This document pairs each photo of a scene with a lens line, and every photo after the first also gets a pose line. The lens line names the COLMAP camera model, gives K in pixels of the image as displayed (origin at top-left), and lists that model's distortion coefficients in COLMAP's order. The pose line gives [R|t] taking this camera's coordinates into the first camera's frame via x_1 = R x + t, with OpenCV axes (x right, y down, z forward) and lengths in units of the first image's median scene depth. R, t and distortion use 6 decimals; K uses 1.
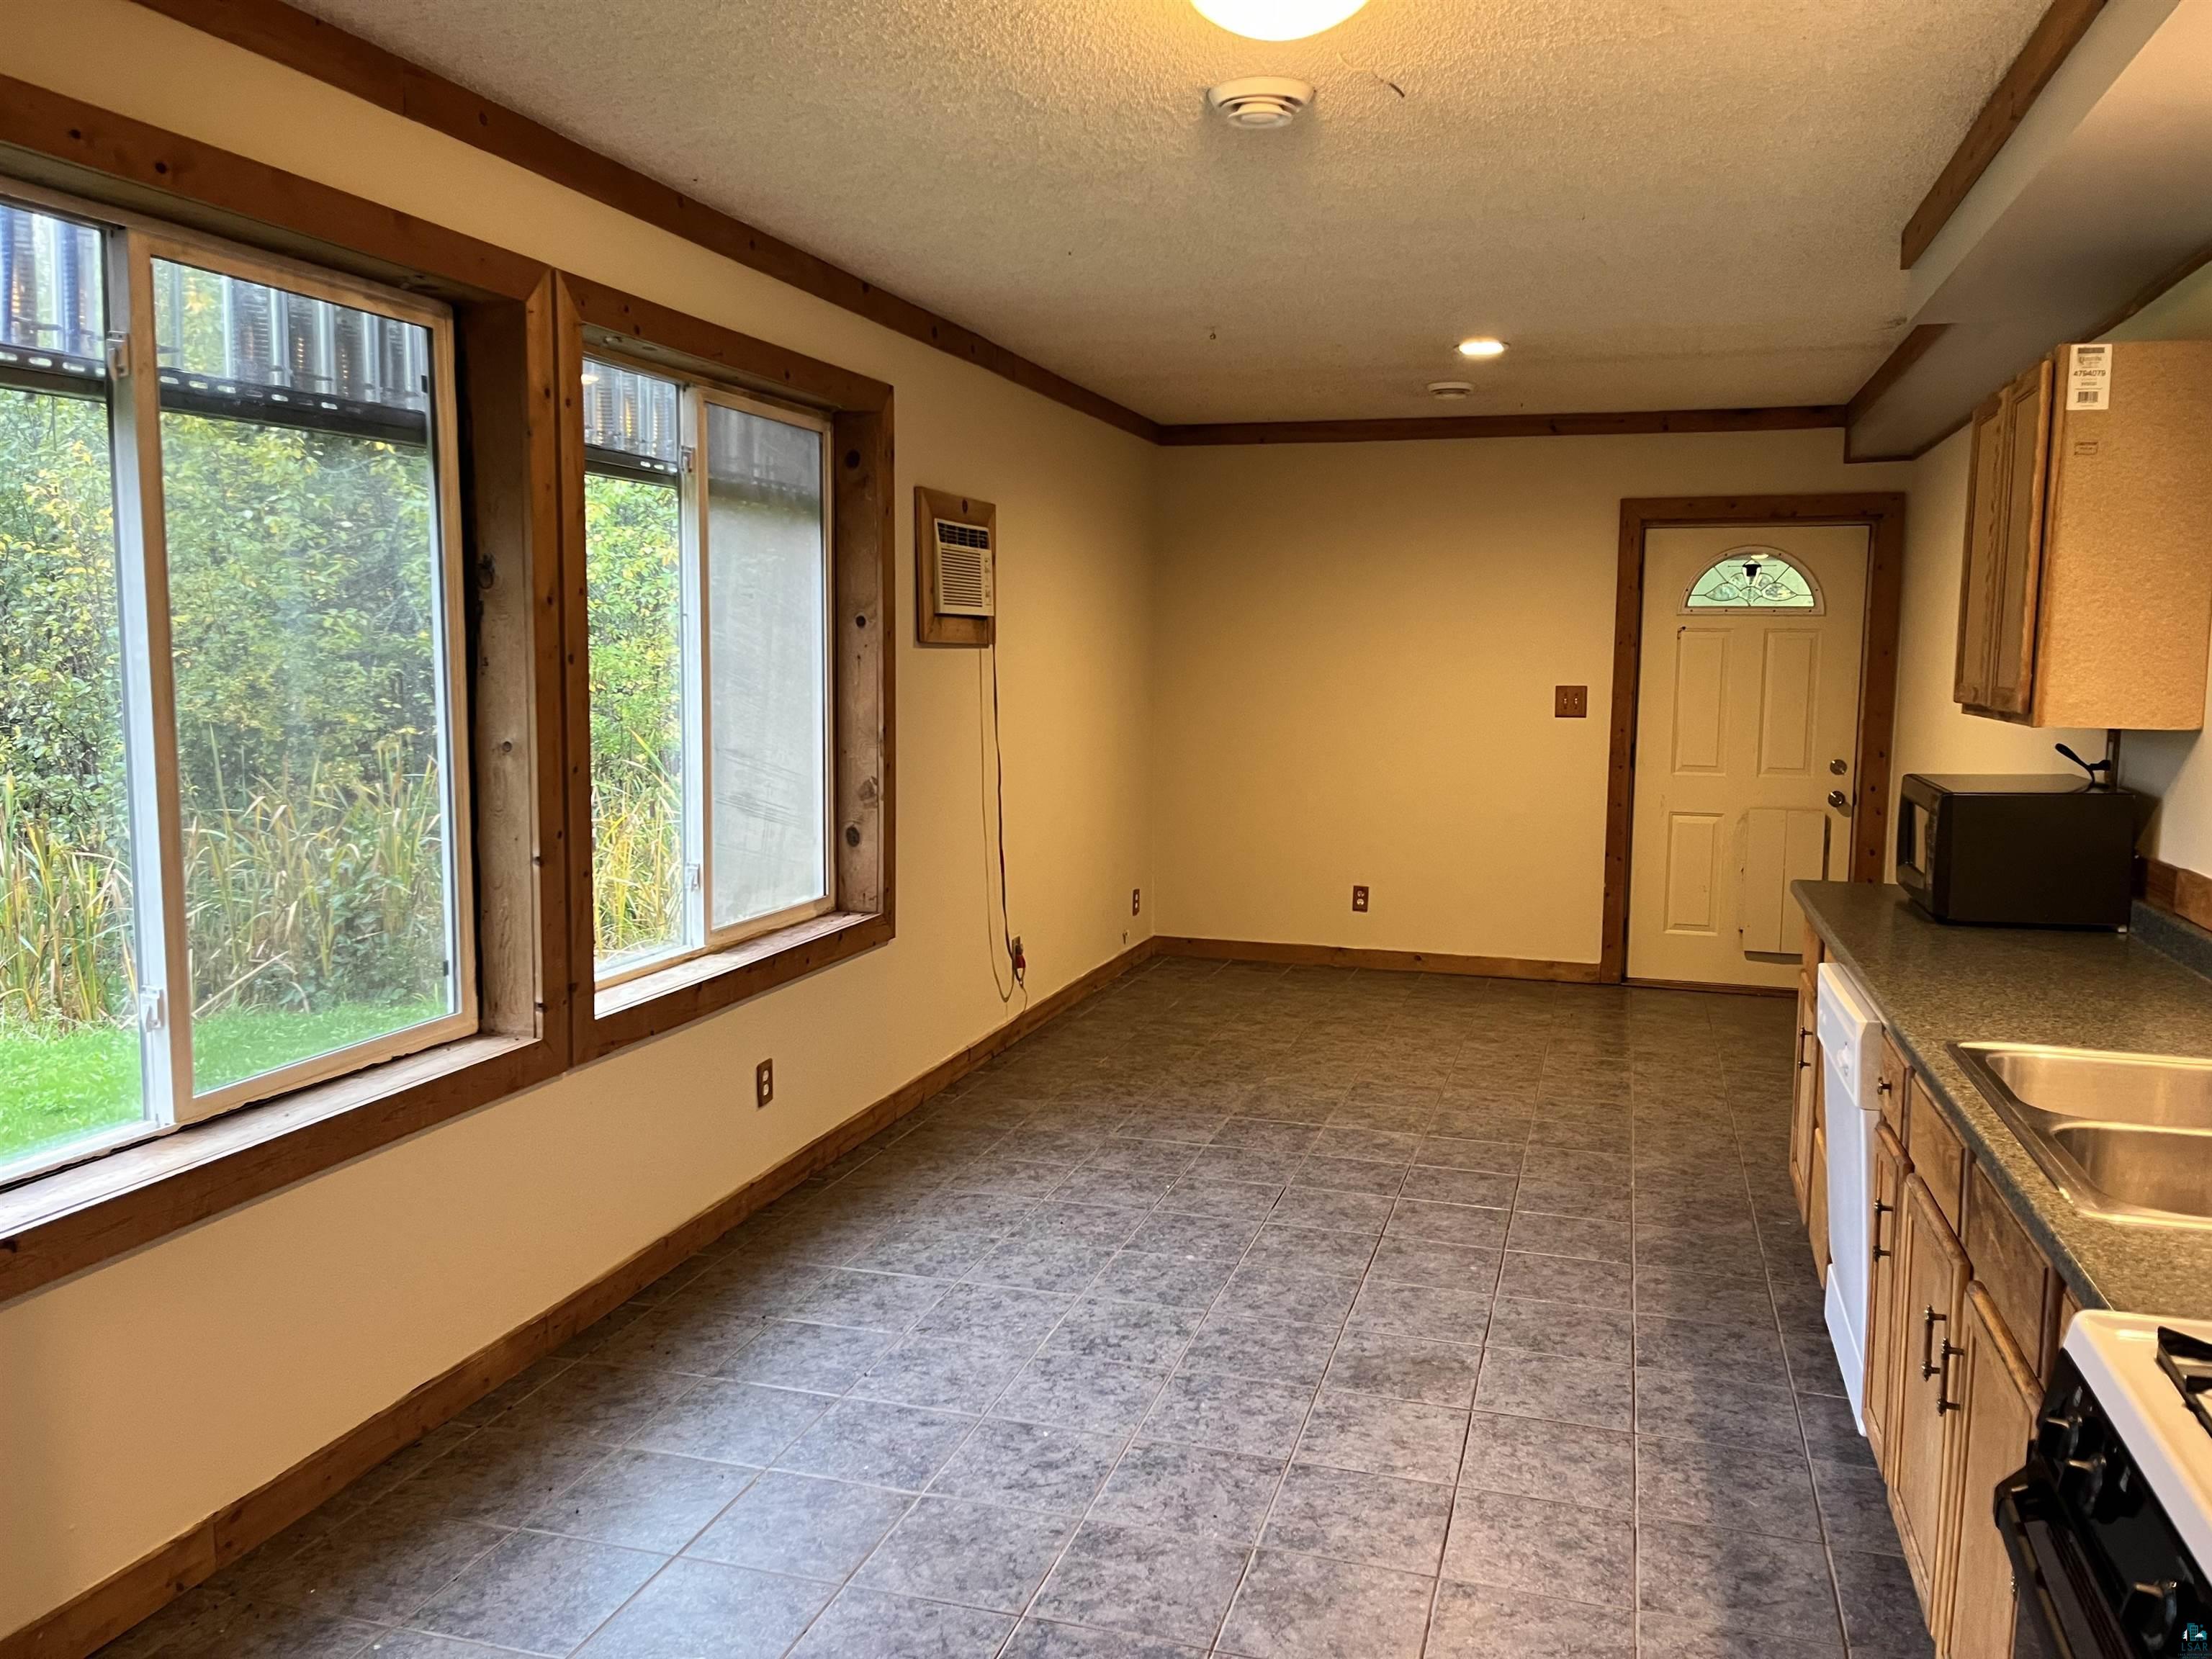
lens RADIAL K [[1680.4, 0, 1105.7], [0, 1680.4, 828.4], [0, 0, 1]] dist [-0.053612, -0.040859]
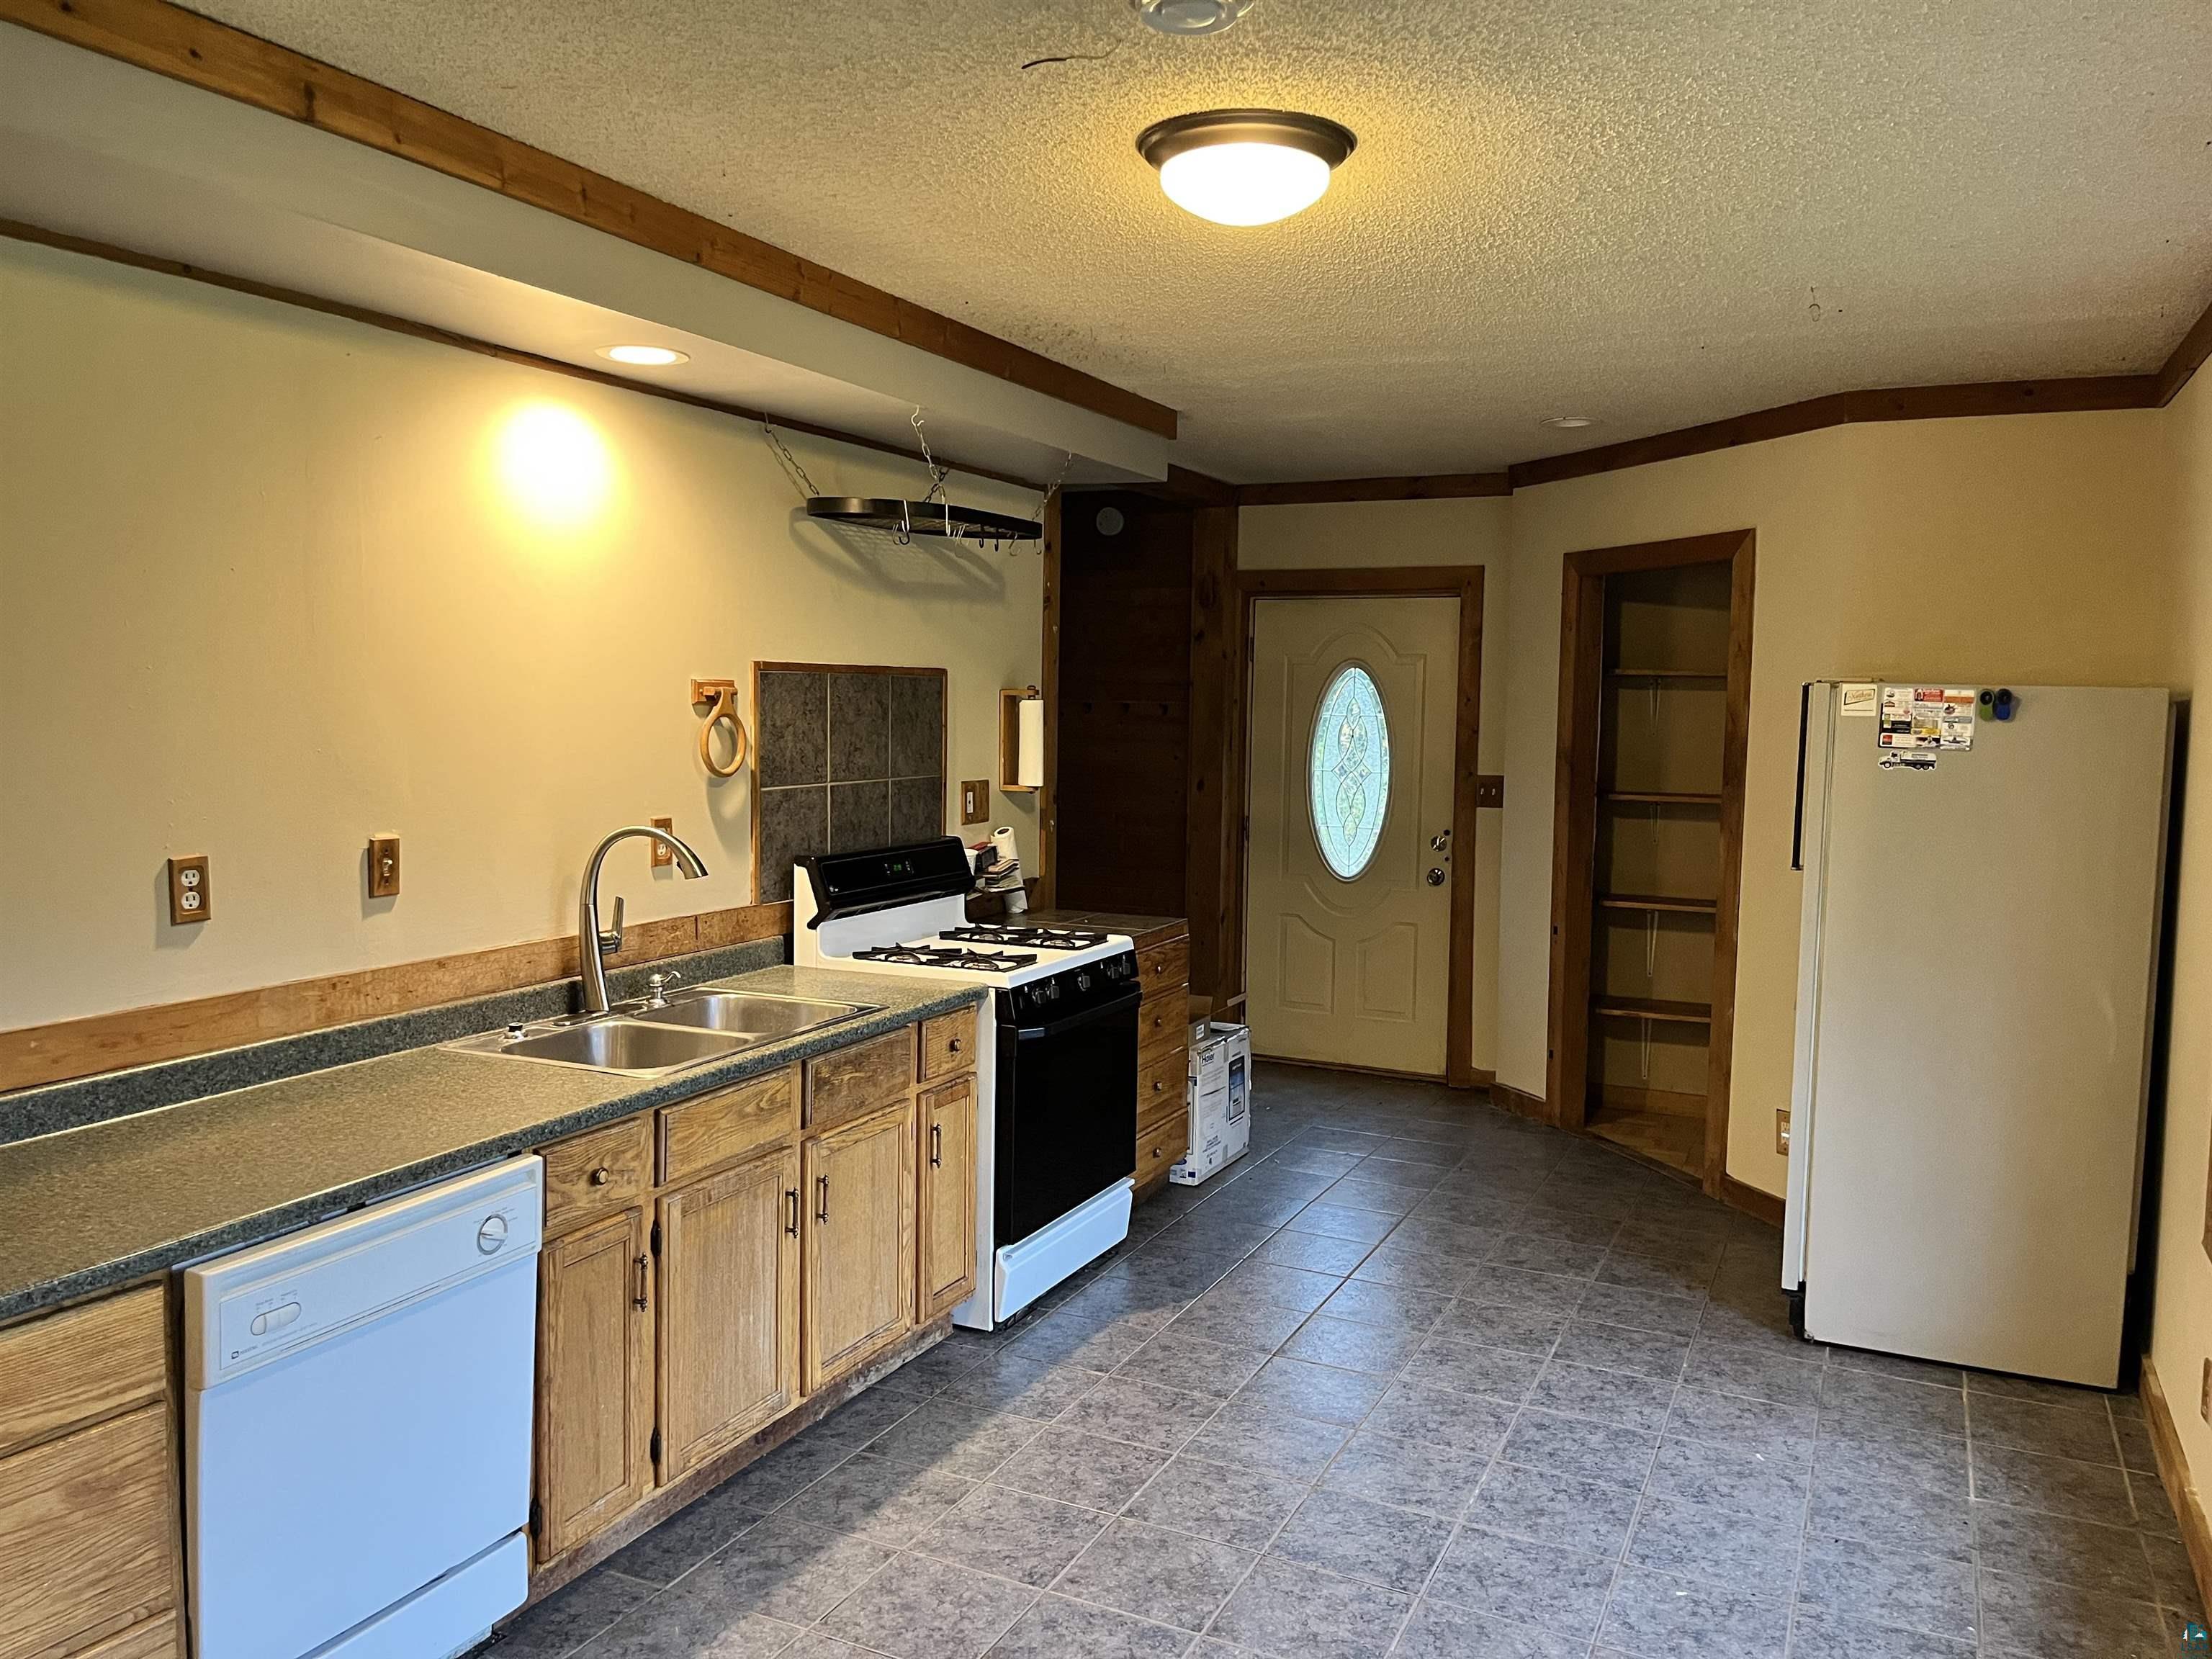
lens RADIAL K [[1680.4, 0, 1095.4], [0, 1680.4, 808.9], [0, 0, 1]] dist [-0.053612, -0.040859]
pose [[-0.989408, -0.024436, 0.143090, 0.020737], [0.000941, 0.984629, 0.174655, -0.247690], [-0.145159, 0.172939, -0.974177, 1.900900]]
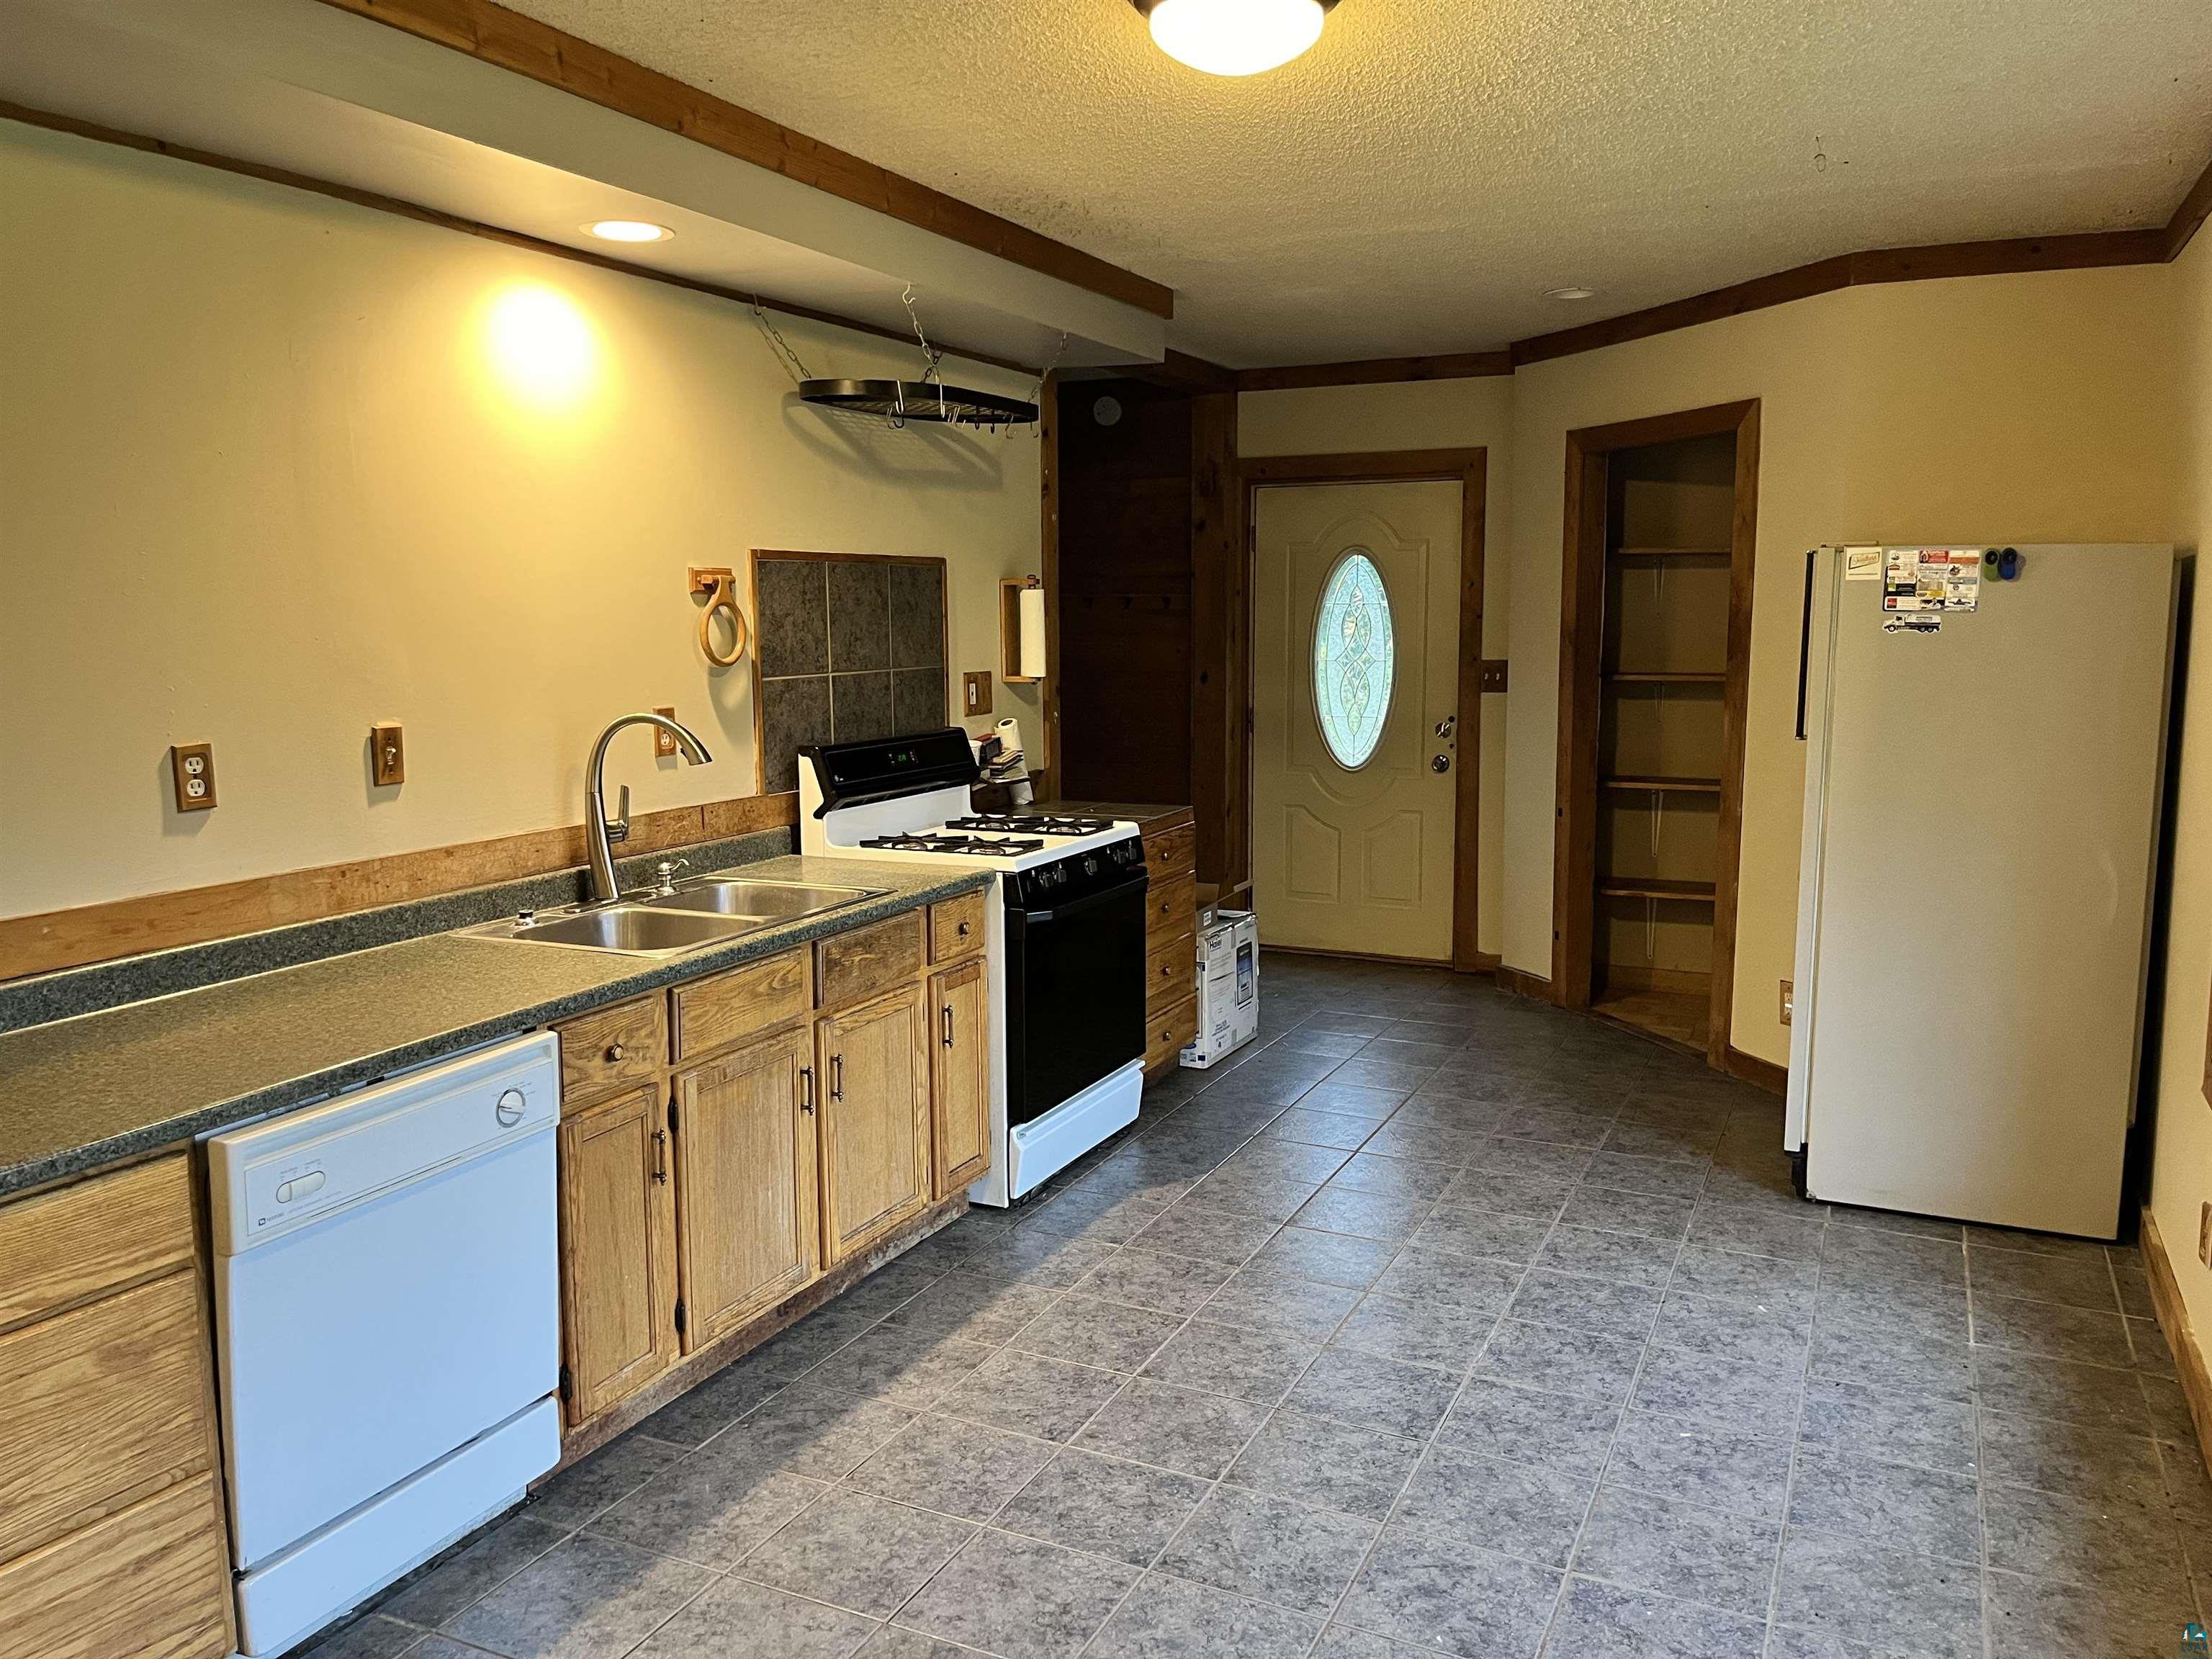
lens RADIAL K [[1680.4, 0, 1103.7], [0, 1680.4, 849.9], [0, 0, 1]] dist [-0.053612, -0.040859]
pose [[-0.989989, -0.013864, 0.140465, 0.018518], [0.021624, 0.968520, 0.247996, -0.219028], [-0.139482, 0.248550, -0.958524, 1.908055]]
